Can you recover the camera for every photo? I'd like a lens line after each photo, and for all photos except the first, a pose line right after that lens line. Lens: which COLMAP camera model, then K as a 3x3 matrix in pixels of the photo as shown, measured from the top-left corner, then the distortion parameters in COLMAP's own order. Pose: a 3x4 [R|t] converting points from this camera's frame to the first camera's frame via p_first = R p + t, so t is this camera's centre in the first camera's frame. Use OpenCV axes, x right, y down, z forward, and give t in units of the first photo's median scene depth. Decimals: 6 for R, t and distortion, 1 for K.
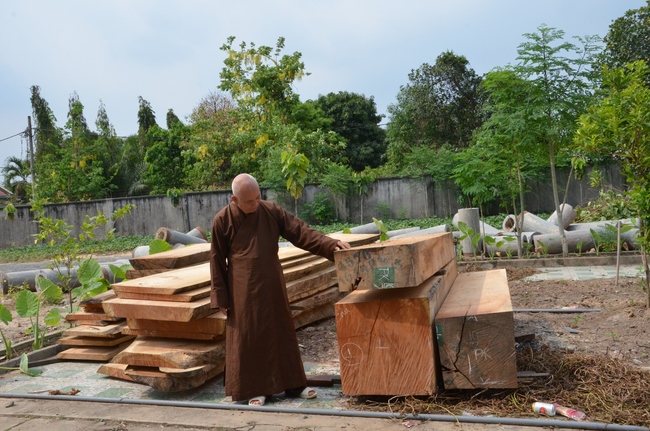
lens RADIAL K [[629.2, 0, 325.0], [0, 629.2, 215.5], [0, 0, 1]] dist [-0.005899, 0.014886]
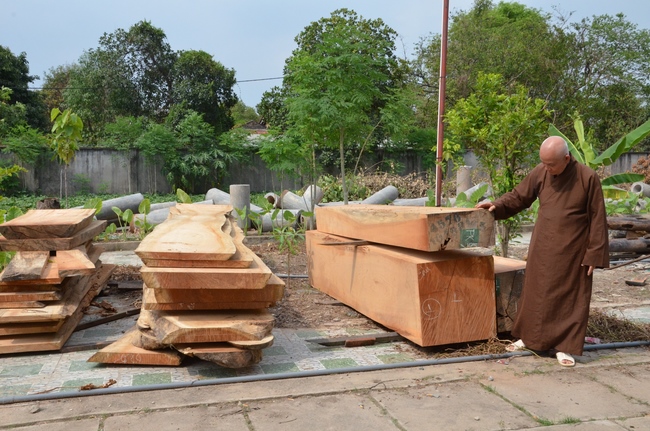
lens RADIAL K [[640.9, 0, 325.0], [0, 640.9, 215.5], [0, 0, 1]] dist [-0.016116, 0.002783]
pose [[0.812869, 0.023177, 0.581985, -0.592197], [-0.039489, 0.999102, 0.015367, 0.038376], [-0.581106, -0.035473, 0.813054, 0.165545]]
